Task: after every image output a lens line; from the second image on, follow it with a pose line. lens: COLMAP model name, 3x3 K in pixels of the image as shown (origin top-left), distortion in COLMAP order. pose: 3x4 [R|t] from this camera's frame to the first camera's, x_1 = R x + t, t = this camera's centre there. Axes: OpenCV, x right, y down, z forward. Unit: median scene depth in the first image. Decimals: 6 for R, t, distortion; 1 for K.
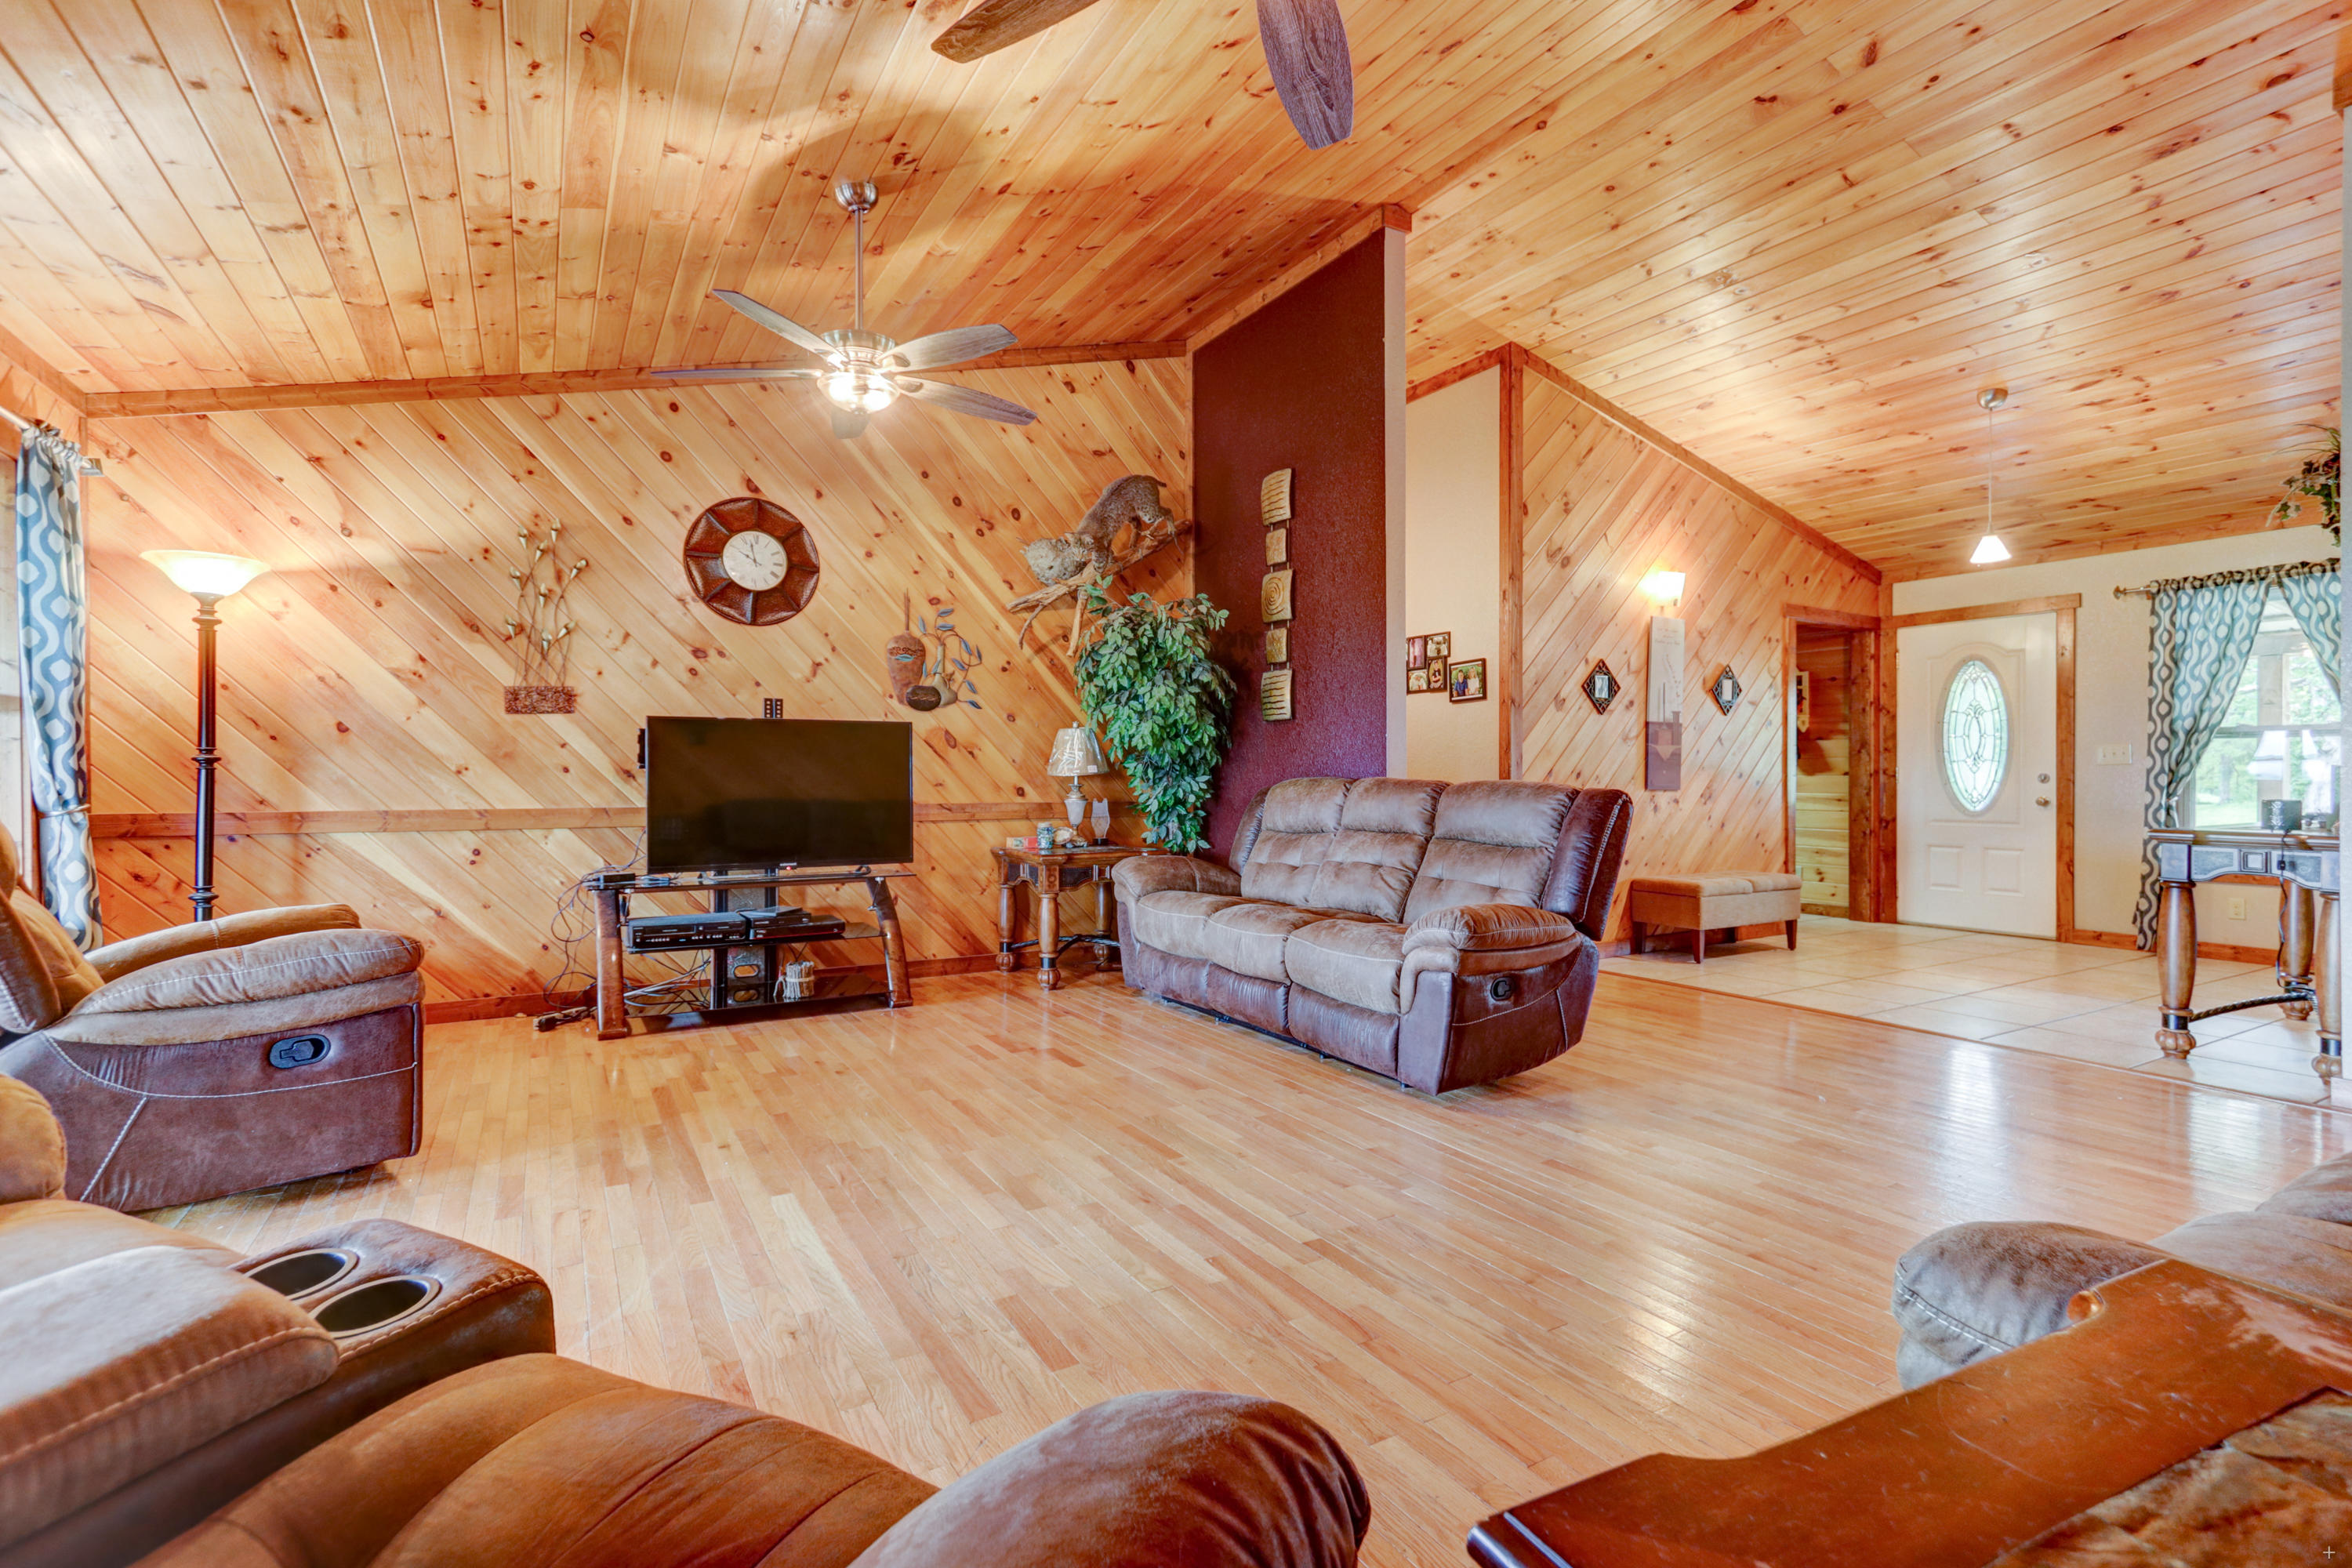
lens RADIAL K [[1092.8, 0, 1184.2], [0, 1092.8, 777.9], [0, 0, 1]] dist [0.007489, -0.000755]
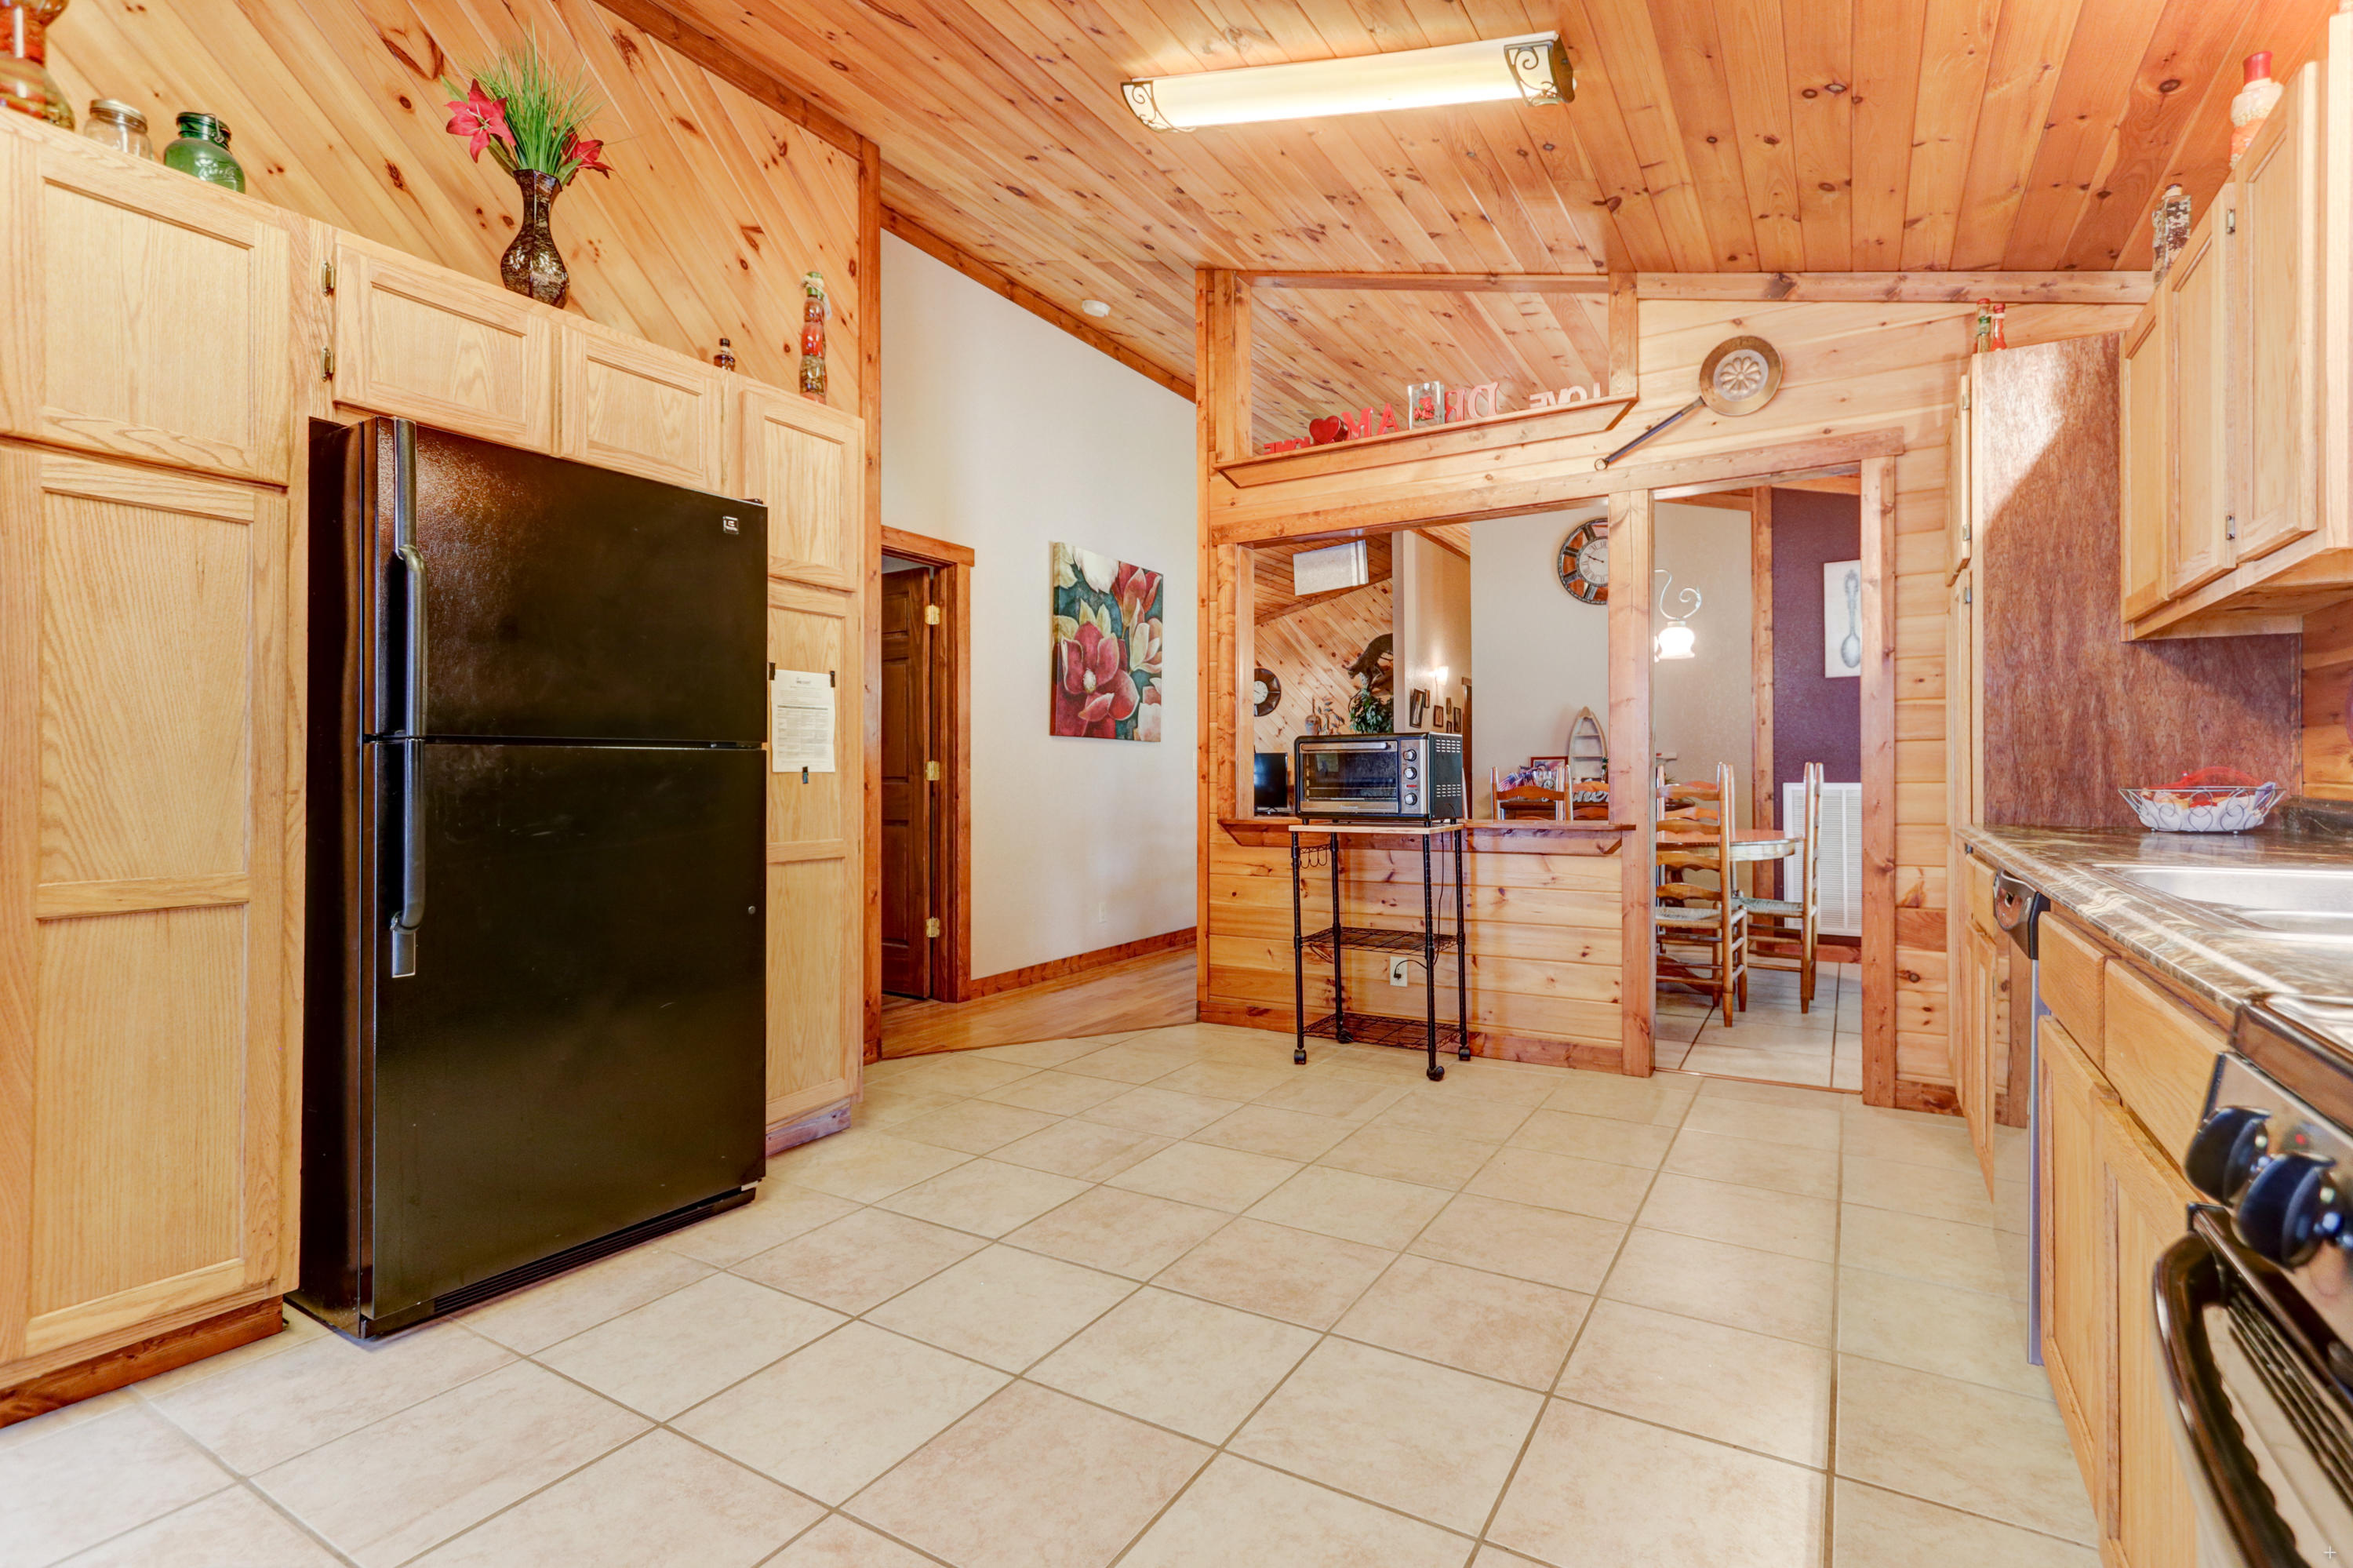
lens RADIAL K [[1093.3, 0, 1202.8], [0, 1093.3, 754.7], [0, 0, 1]] dist [0.007489, -0.000755]
pose [[0.477879, -0.014369, -0.878308, 1.954318], [-0.003682, 0.999825, -0.018360, 0.000810], [0.878418, 0.012007, 0.477742, -0.399520]]
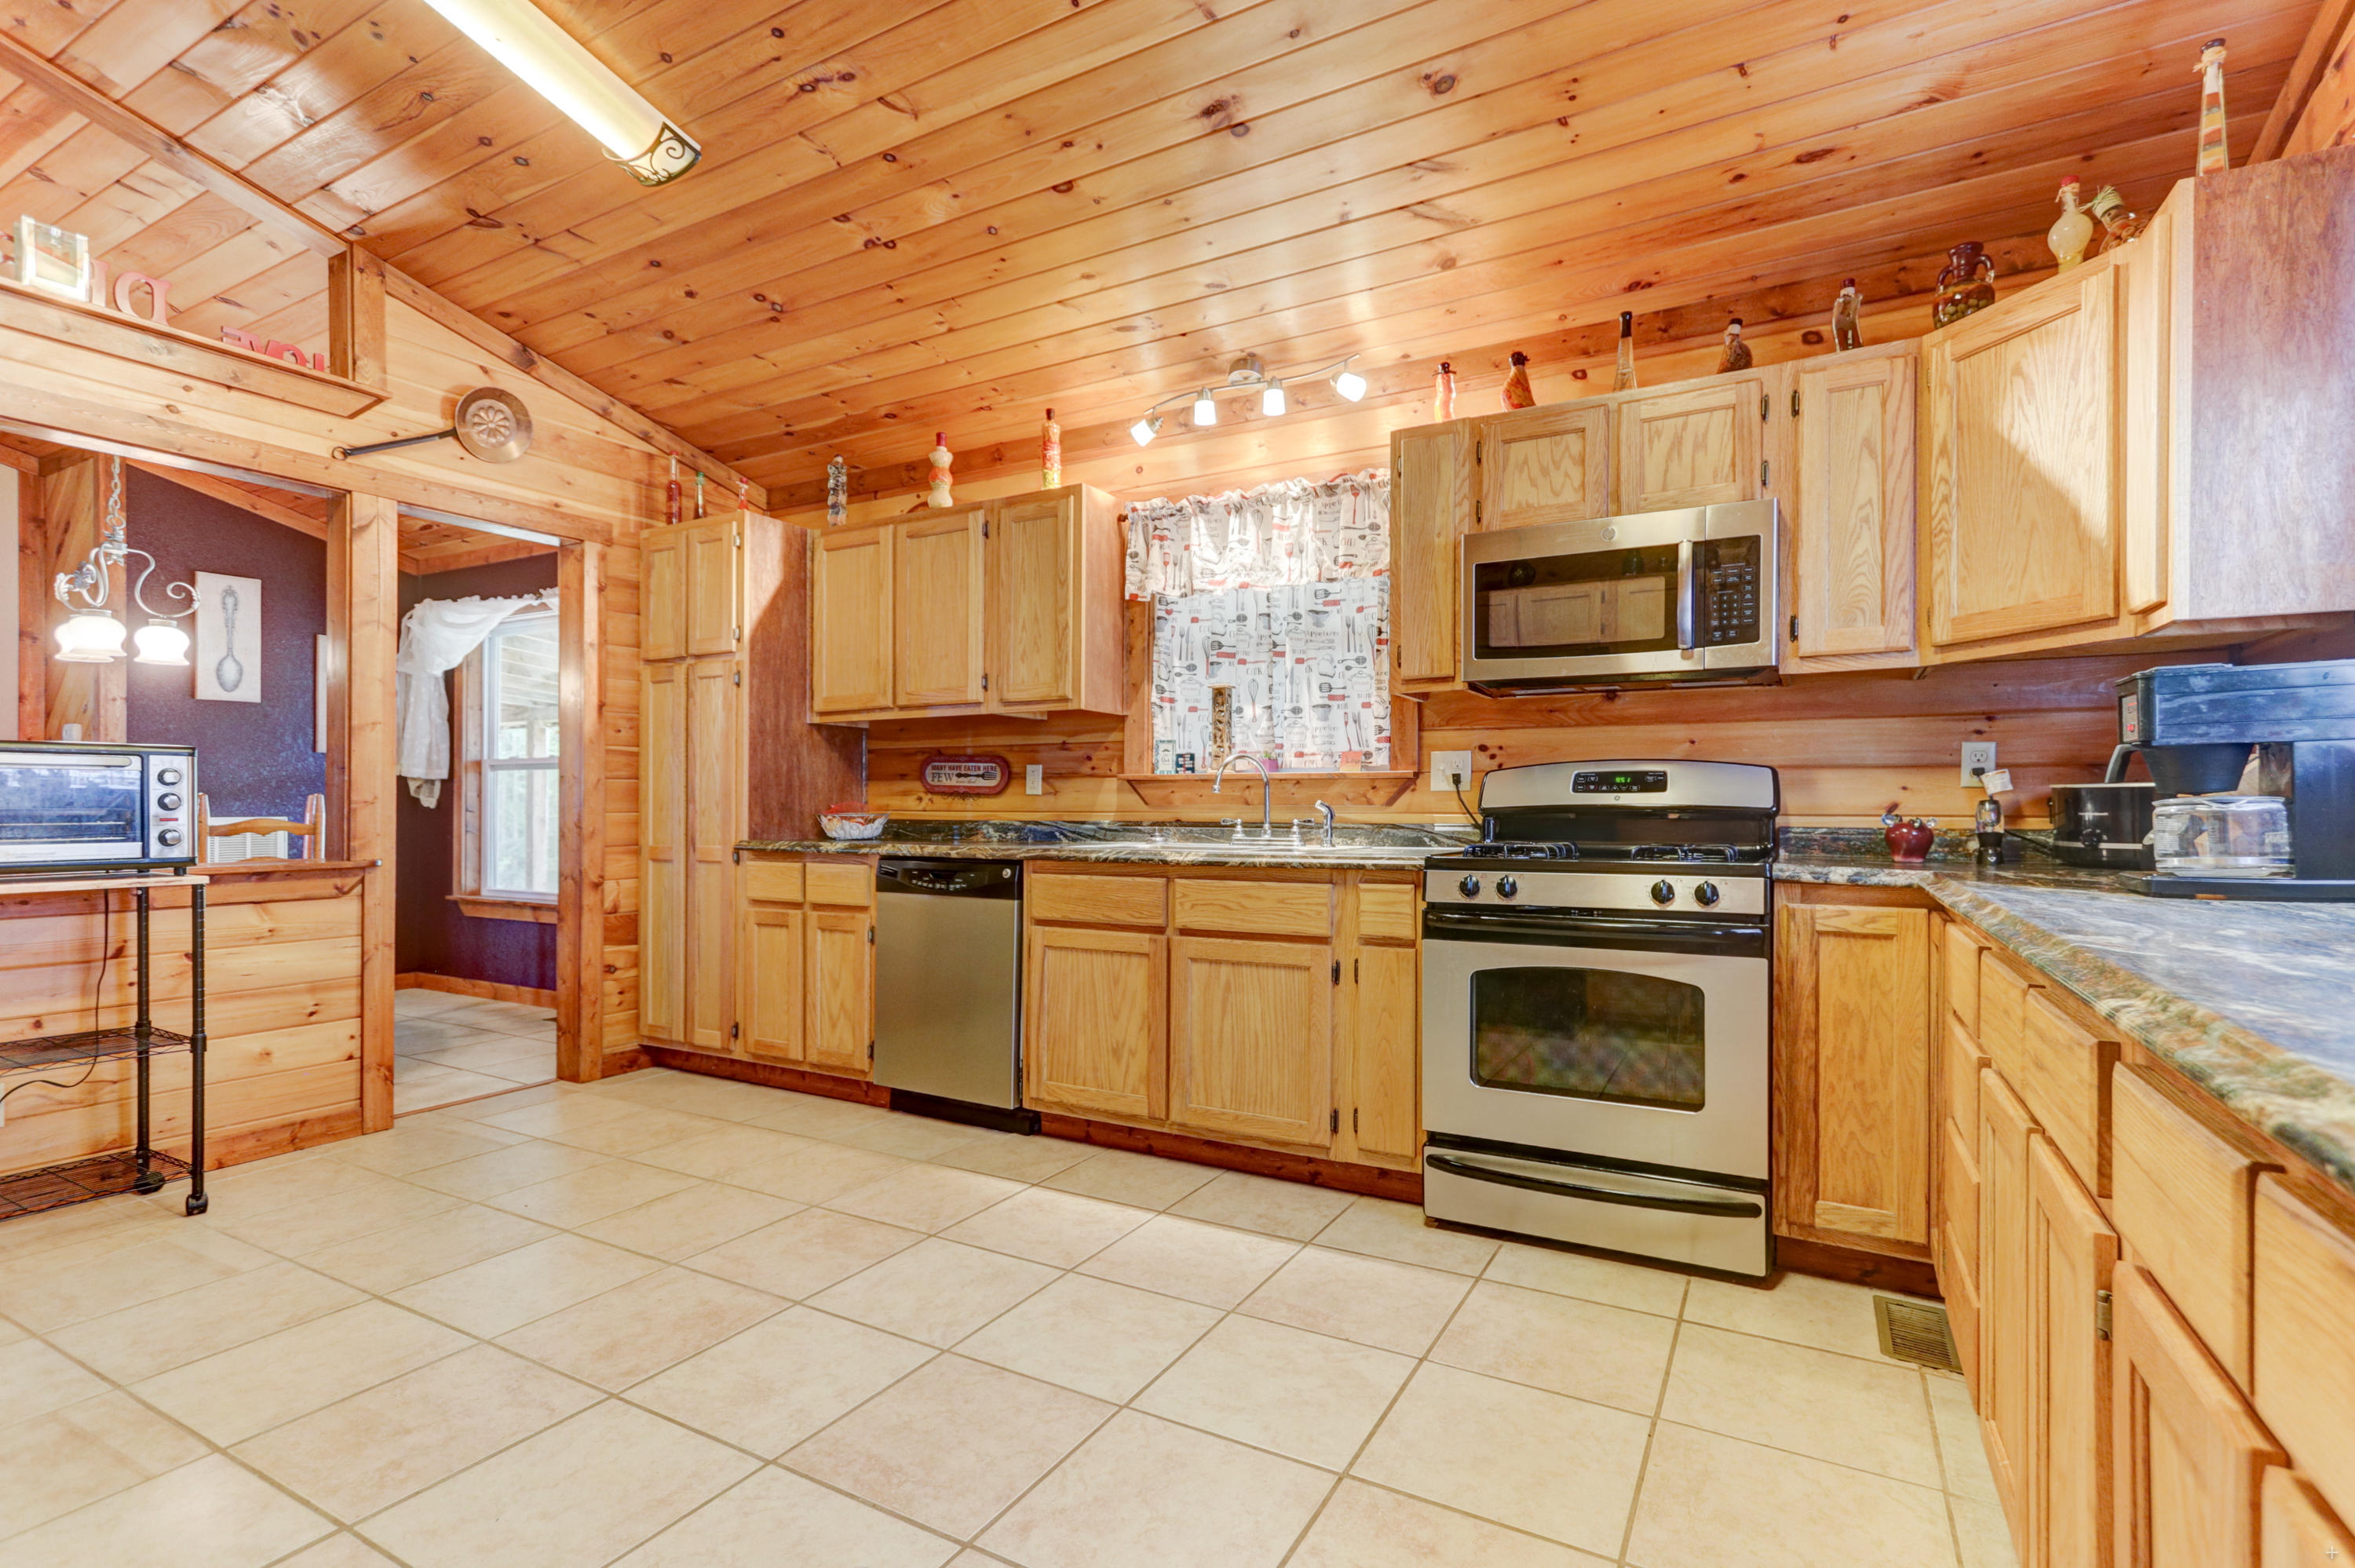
lens RADIAL K [[1094.0, 0, 1172.3], [0, 1094.0, 807.3], [0, 0, 1]] dist [0.007489, -0.000755]
pose [[0.873276, 0.002052, 0.487221, 1.549350], [0.001067, 0.999981, -0.006123, 0.005140], [-0.487224, 0.005867, 0.873257, -0.625099]]
